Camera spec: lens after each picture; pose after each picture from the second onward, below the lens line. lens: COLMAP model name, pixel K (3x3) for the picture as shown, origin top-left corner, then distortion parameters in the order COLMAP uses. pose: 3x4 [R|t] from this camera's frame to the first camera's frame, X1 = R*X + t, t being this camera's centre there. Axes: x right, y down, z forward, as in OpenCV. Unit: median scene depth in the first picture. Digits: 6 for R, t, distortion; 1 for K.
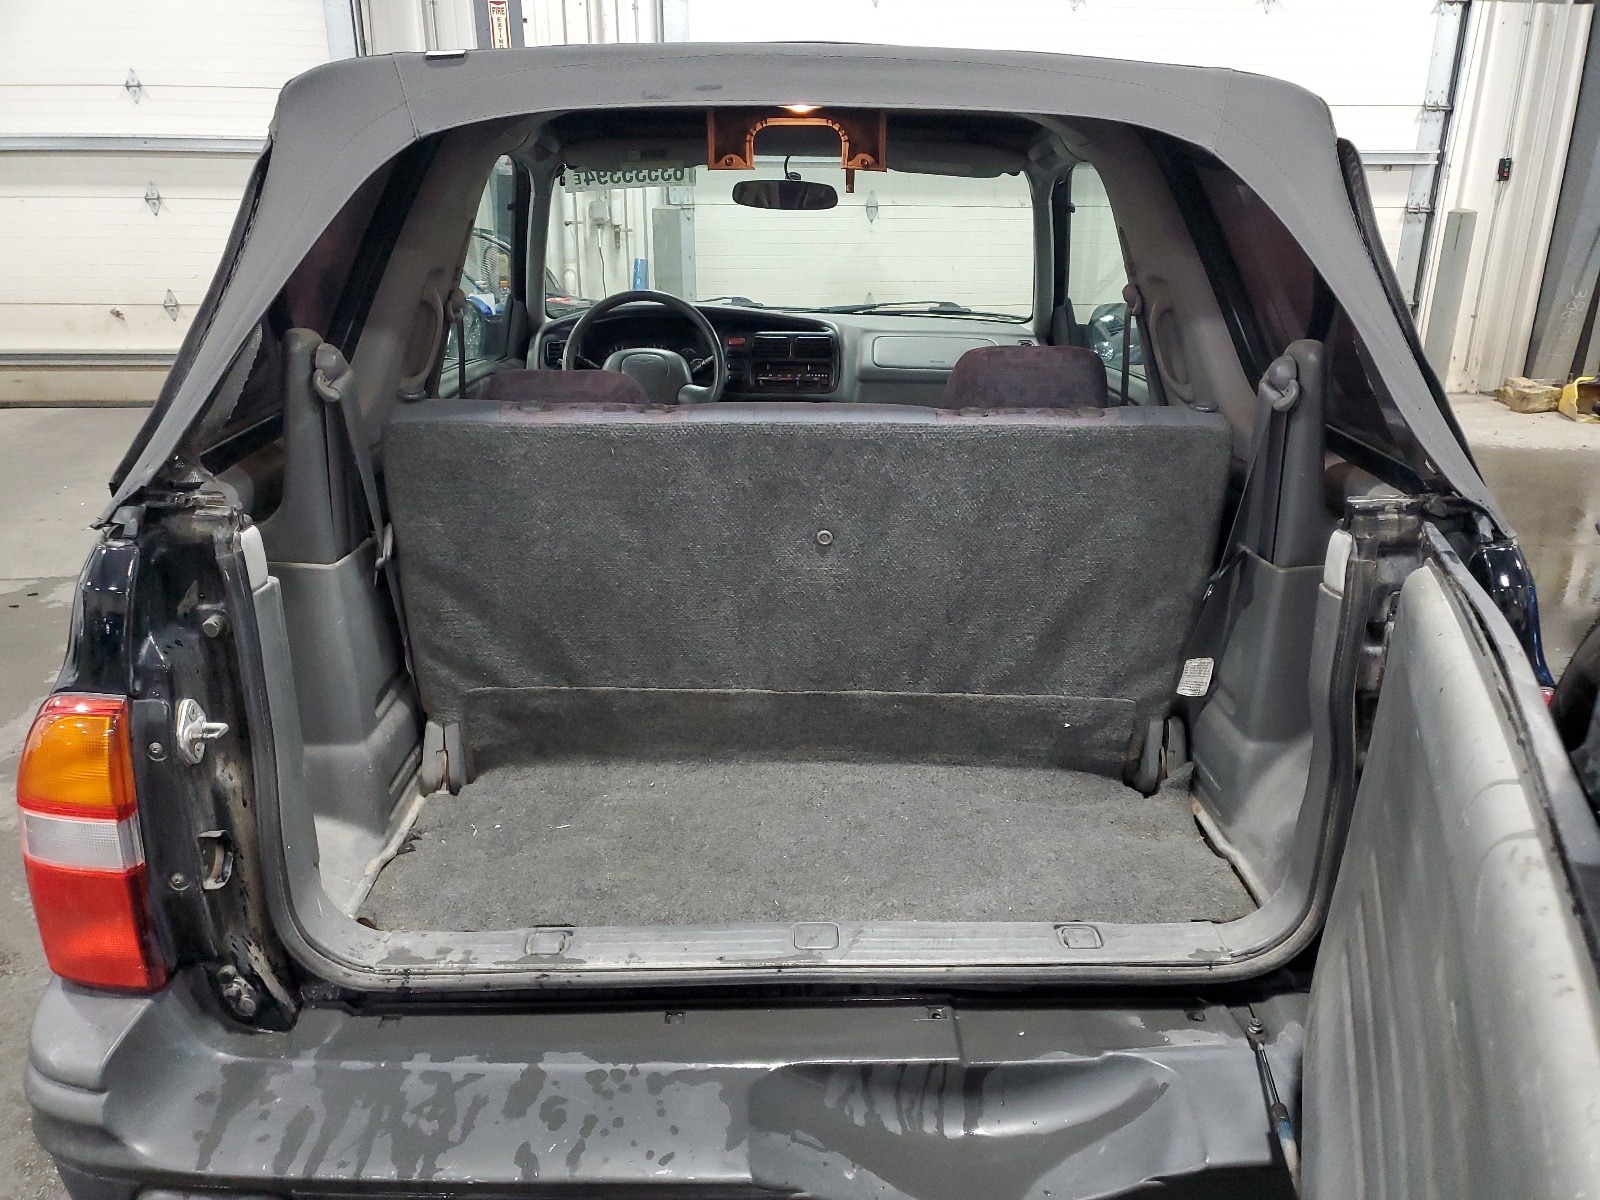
lens RADIAL K [[1191.9, 0, 800.0], [0, 1191.9, 600.0], [0, 0, 1]] dist [0.050870, -0.078862]
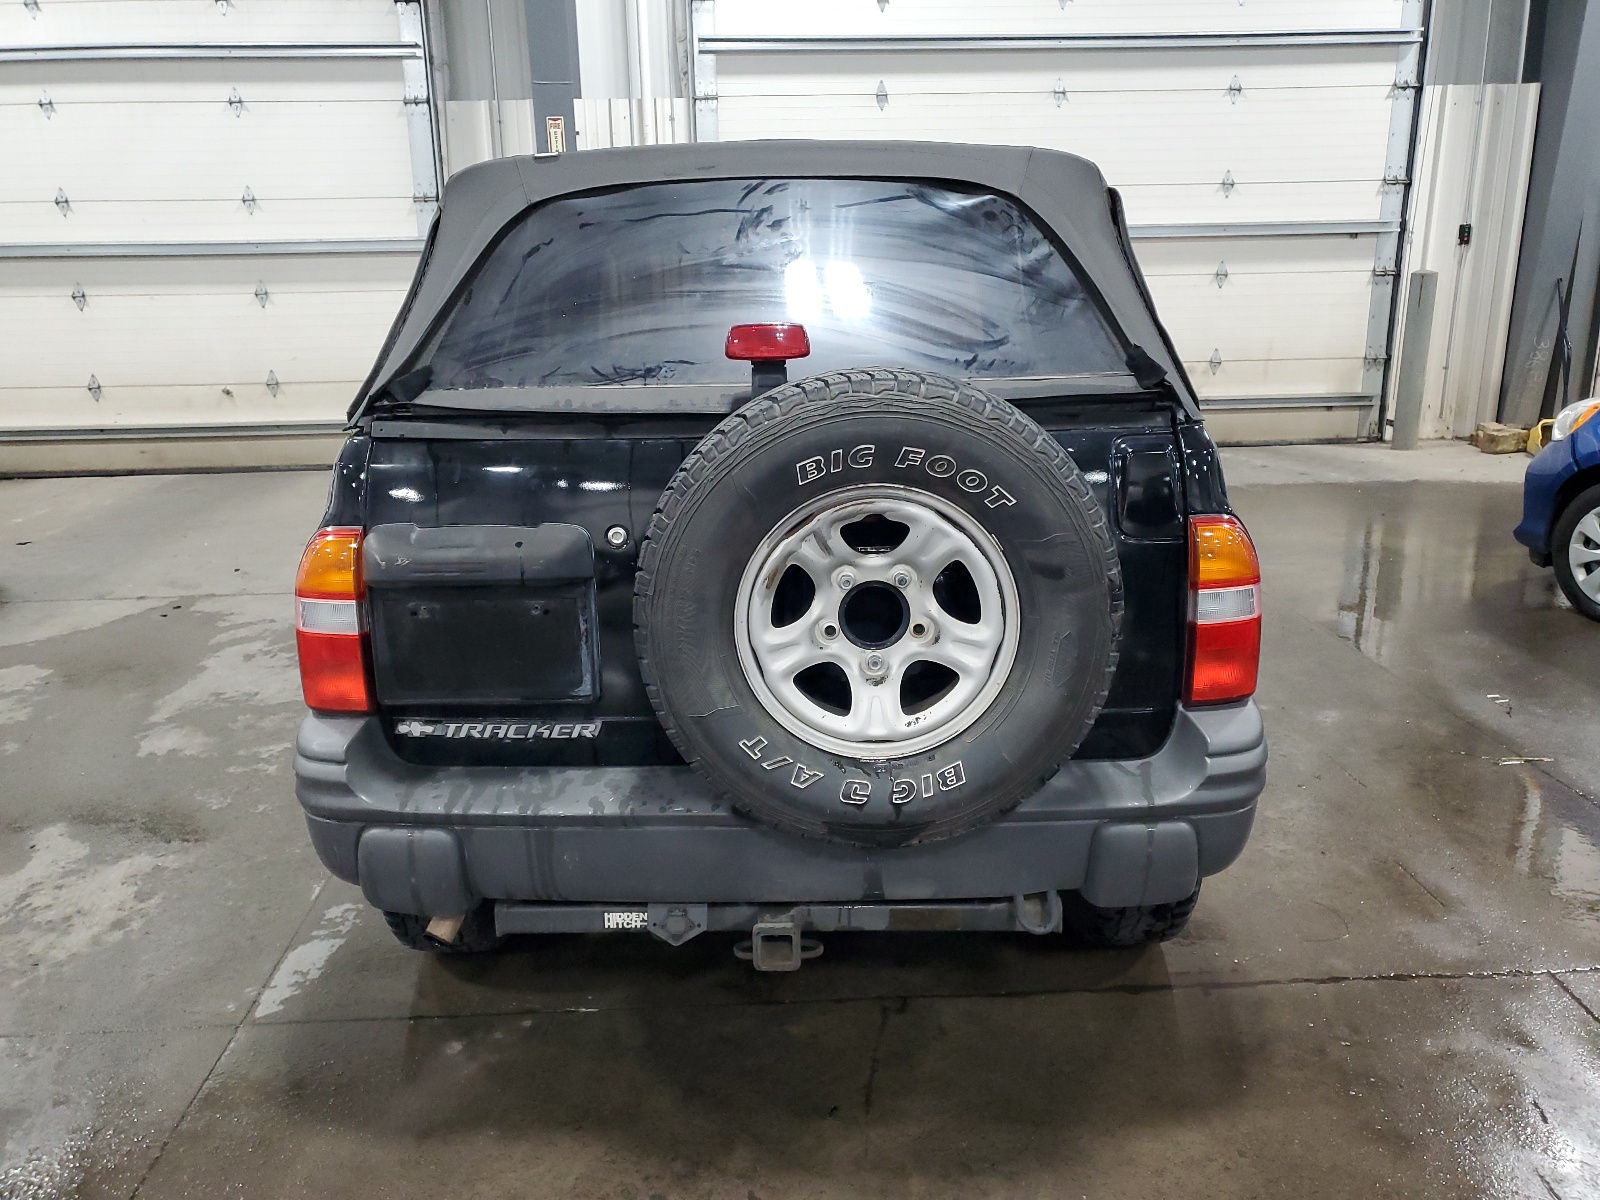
lens RADIAL K [[1219.8, 0, 767.5], [0, 1219.8, 597.0], [0, 0, 1]] dist [-0.036385, 0.007567]
pose [[0.998041, -0.014531, -0.060852, 0.017640], [0.009781, 0.996933, -0.077643, 0.049942], [0.061793, 0.076896, 0.995122, -0.104553]]
